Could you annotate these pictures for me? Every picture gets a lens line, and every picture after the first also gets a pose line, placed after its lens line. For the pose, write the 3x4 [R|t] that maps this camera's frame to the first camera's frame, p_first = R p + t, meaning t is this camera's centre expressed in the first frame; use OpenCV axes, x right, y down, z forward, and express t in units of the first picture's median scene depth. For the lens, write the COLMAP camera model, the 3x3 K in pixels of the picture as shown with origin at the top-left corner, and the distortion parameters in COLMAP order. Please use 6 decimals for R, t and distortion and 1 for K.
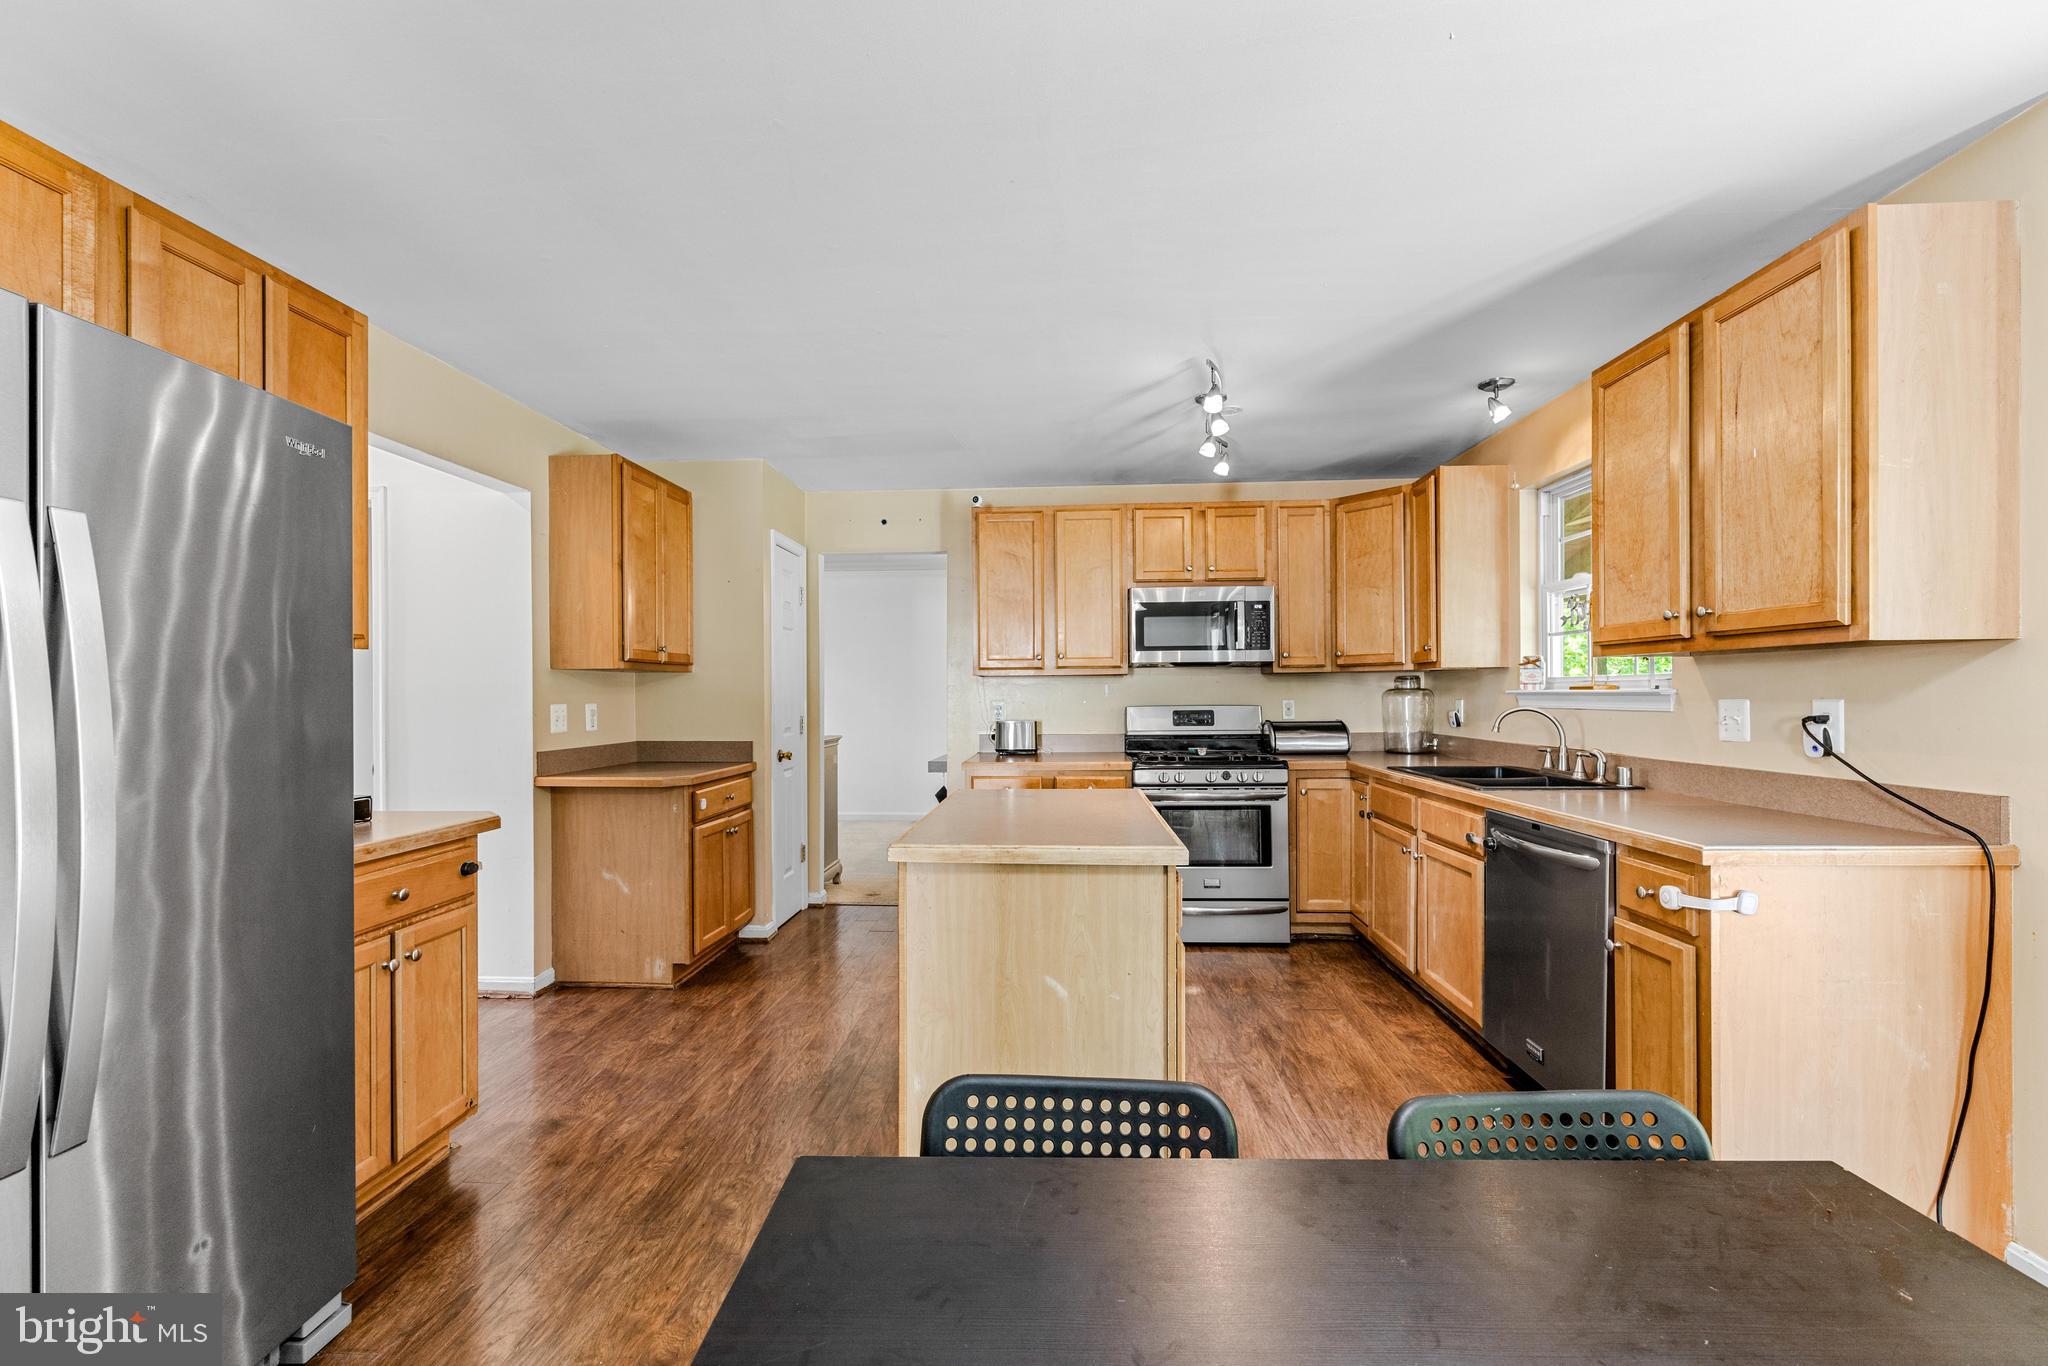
lens RADIAL K [[829.8, 0, 1029.5], [0, 829.8, 691.8], [0, 0, 1]] dist [-0.012533, -0.001309]
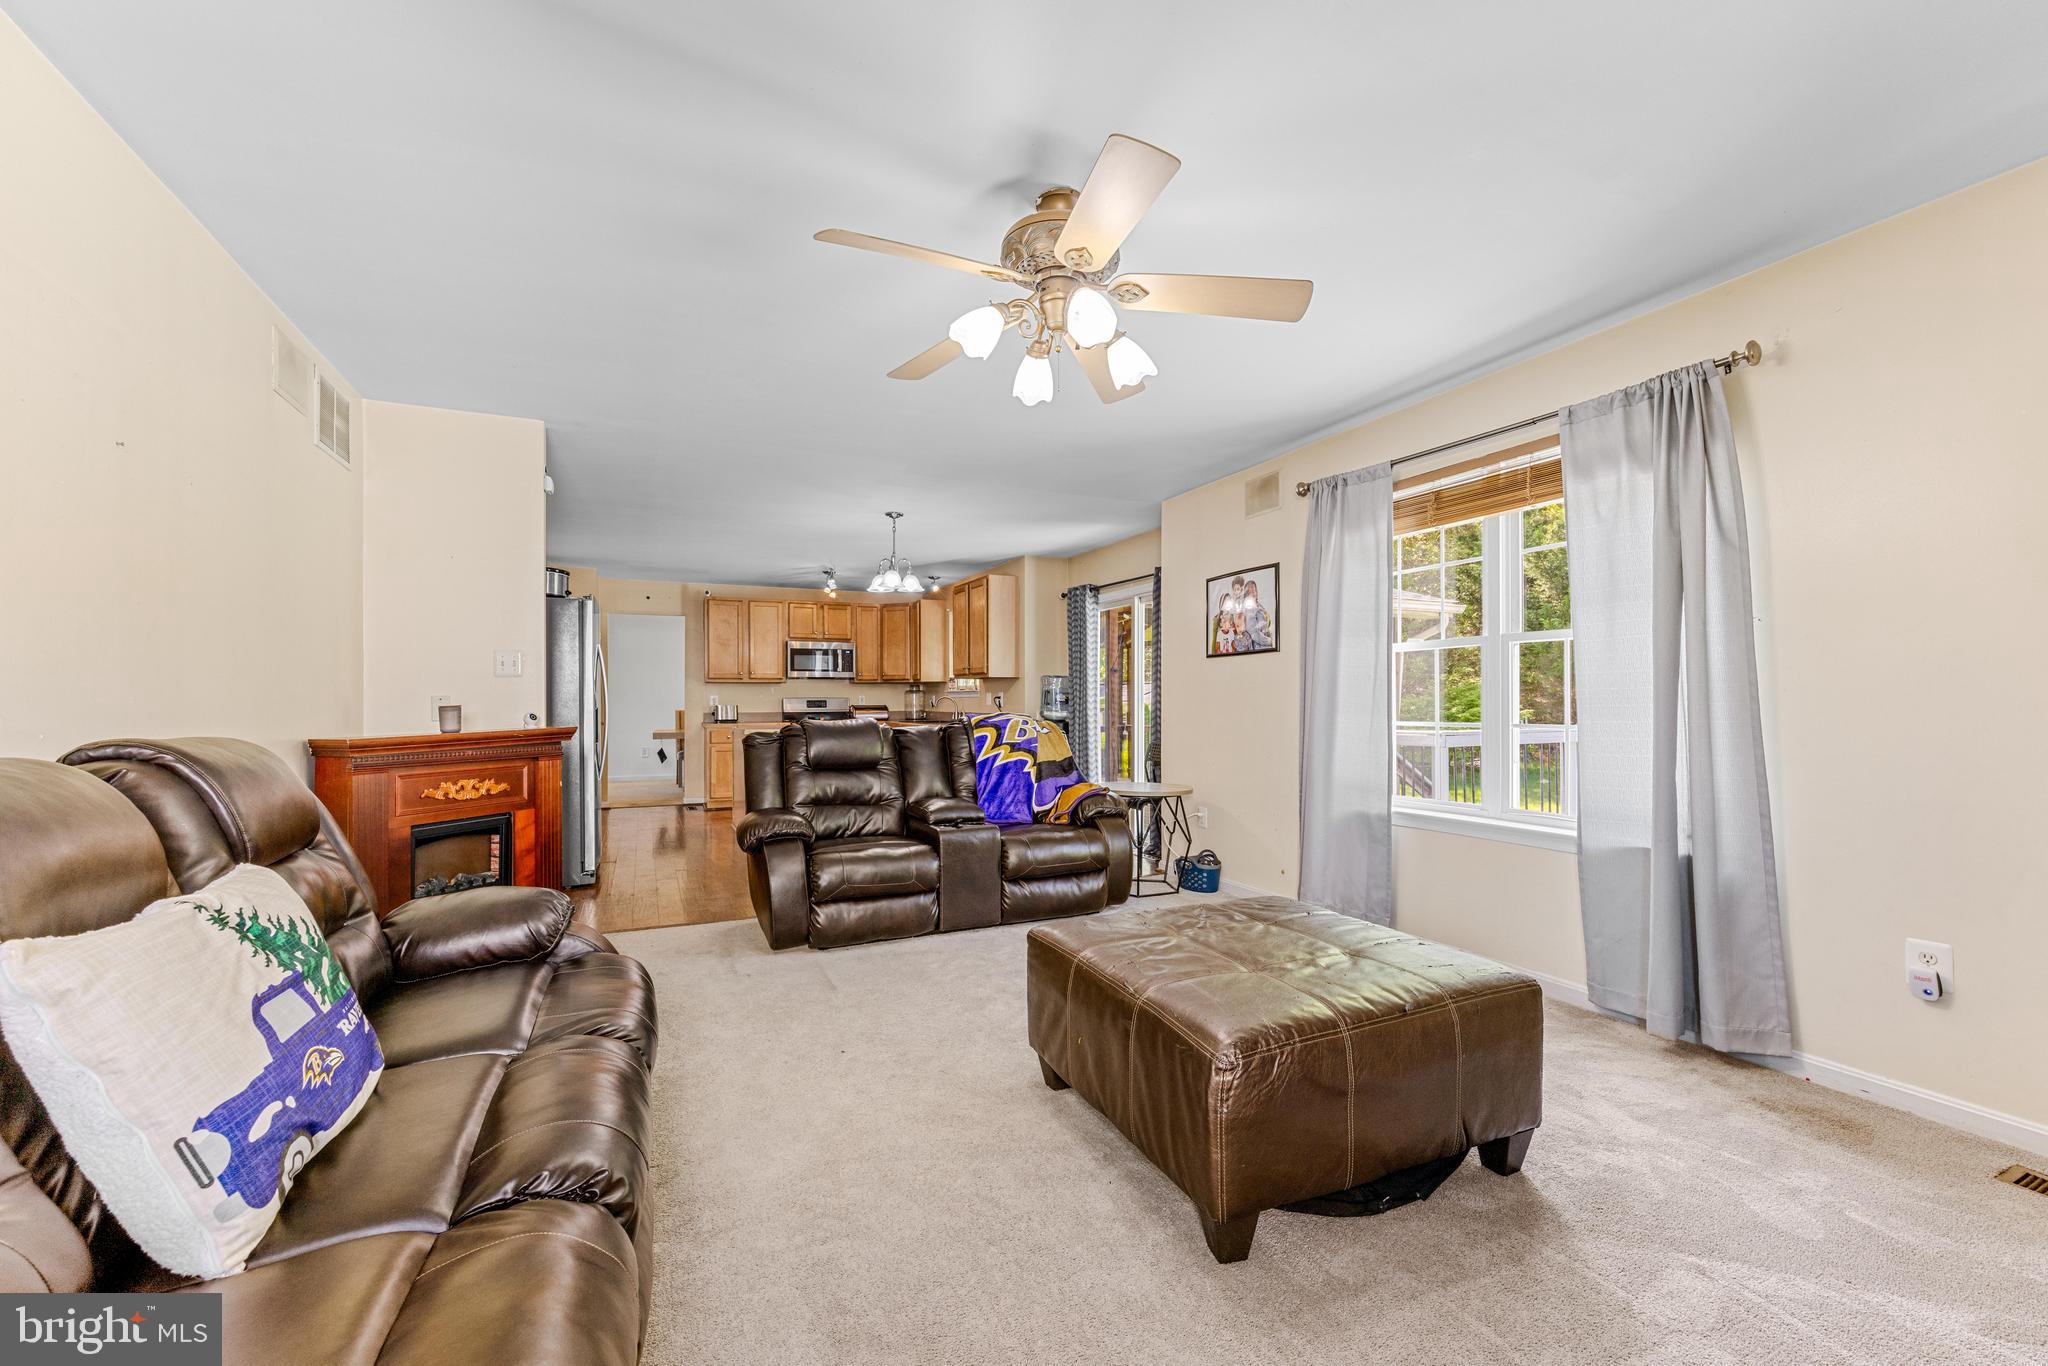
lens RADIAL K [[829.8, 0, 1024.8], [0, 829.8, 697.6], [0, 0, 1]] dist [-0.012533, -0.001309]
pose [[0.886389, 0.006727, 0.462892, -0.314006], [-0.003755, 0.999966, -0.007343, 0.030179], [-0.462926, 0.004771, 0.886384, -1.126107]]
